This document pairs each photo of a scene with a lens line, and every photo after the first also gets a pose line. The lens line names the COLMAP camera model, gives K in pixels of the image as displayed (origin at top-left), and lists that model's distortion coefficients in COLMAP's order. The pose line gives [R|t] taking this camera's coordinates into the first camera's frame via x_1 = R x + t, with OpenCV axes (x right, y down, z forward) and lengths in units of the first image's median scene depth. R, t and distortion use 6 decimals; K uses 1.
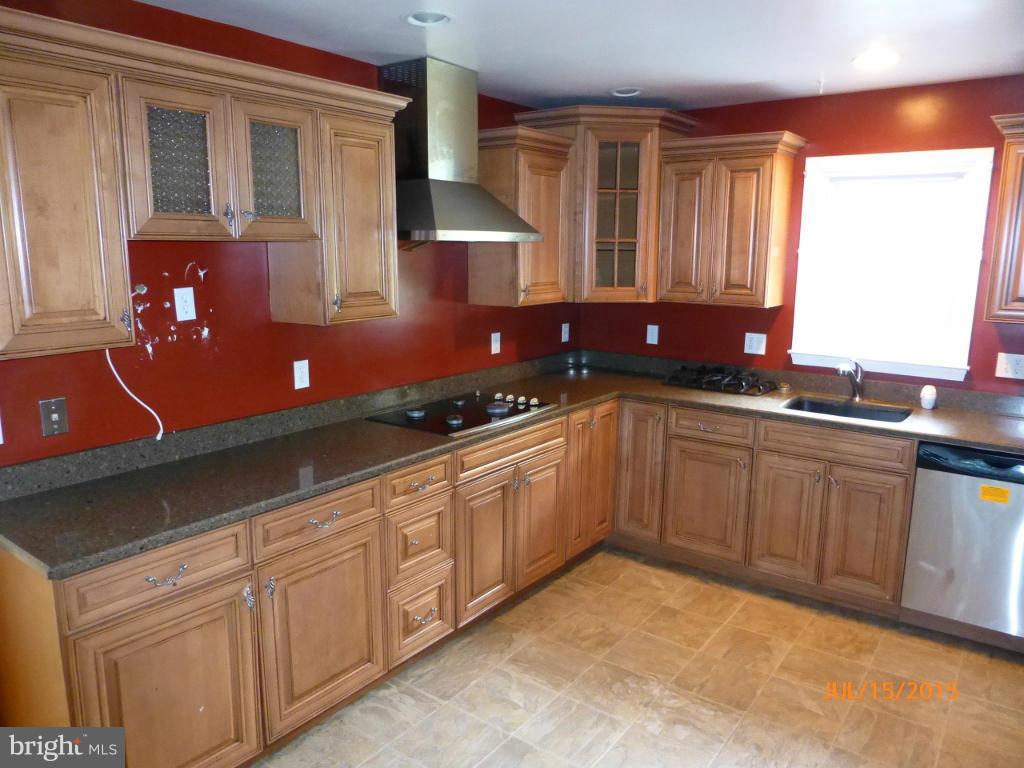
lens RADIAL K [[743.7, 0, 511.0], [0, 743.7, 381.6], [0, 0, 1]] dist [-0.016364, -0.008411]
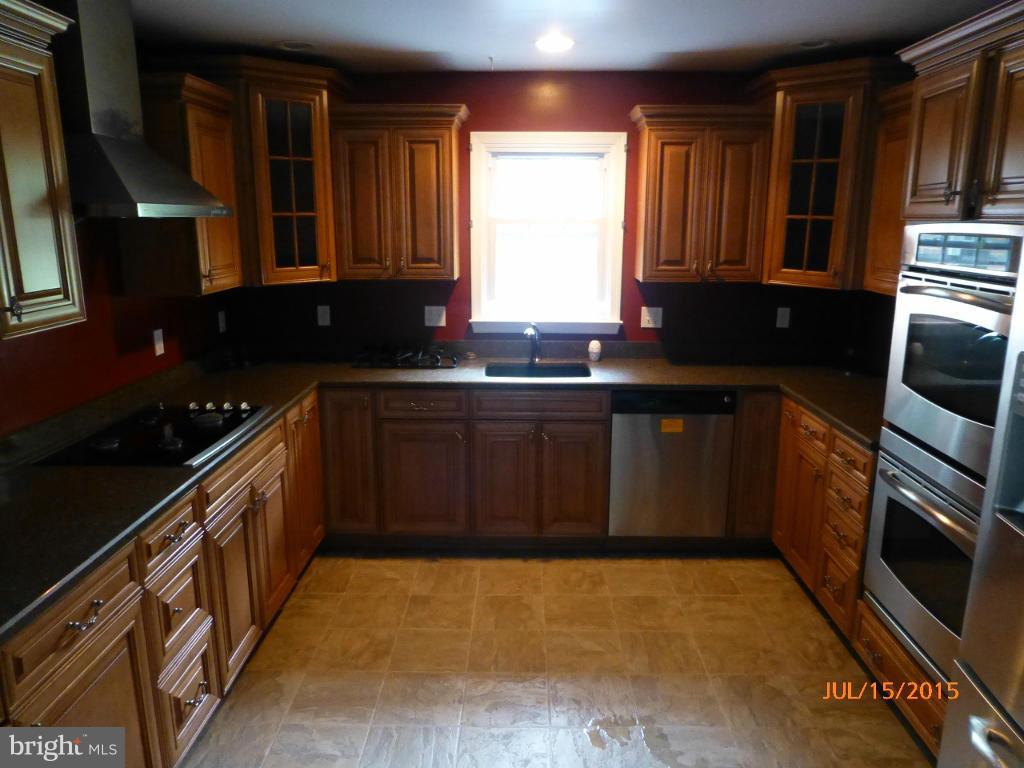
lens RADIAL K [[743.7, 0, 510.4], [0, 743.7, 381.6], [0, 0, 1]] dist [-0.016364, -0.008411]
pose [[0.816433, -0.130481, 0.562506, -0.193619], [0.110138, 0.991440, 0.070123, -0.026876], [-0.566840, 0.004703, 0.823814, 0.130537]]
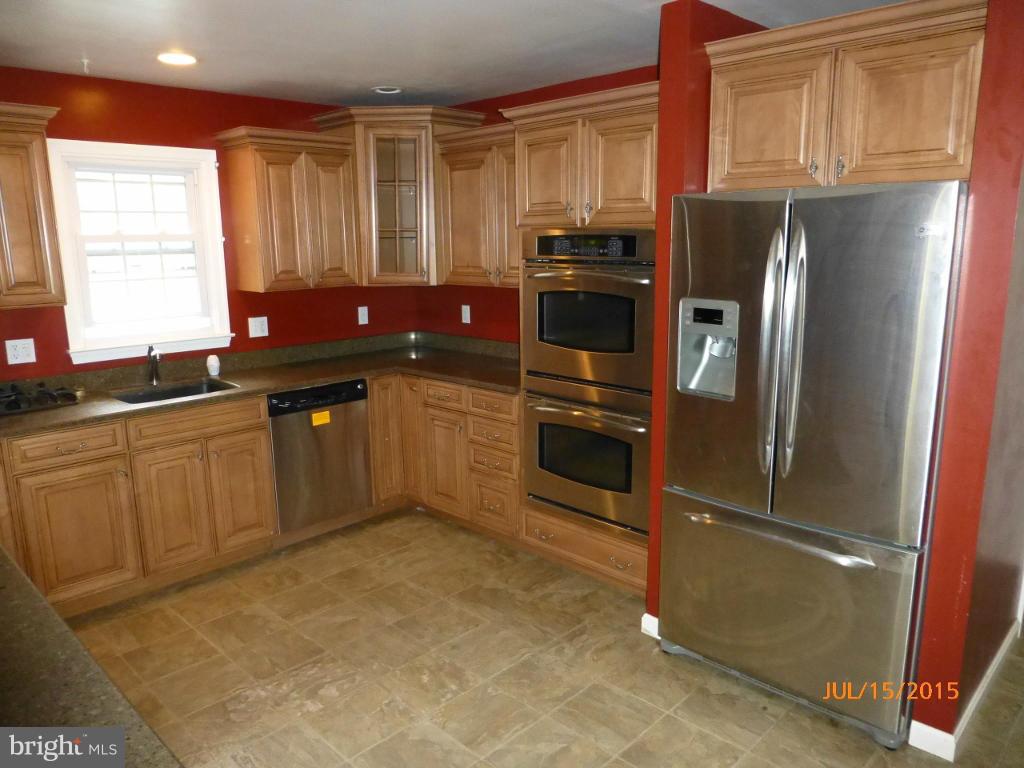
lens RADIAL K [[743.7, 0, 514.2], [0, 743.7, 390.3], [0, 0, 1]] dist [-0.016364, -0.008411]
pose [[0.143278, -0.214897, 0.966070, -0.487308], [0.187742, 0.964318, 0.186663, -0.068825], [-0.971712, 0.154627, 0.178511, 0.352862]]
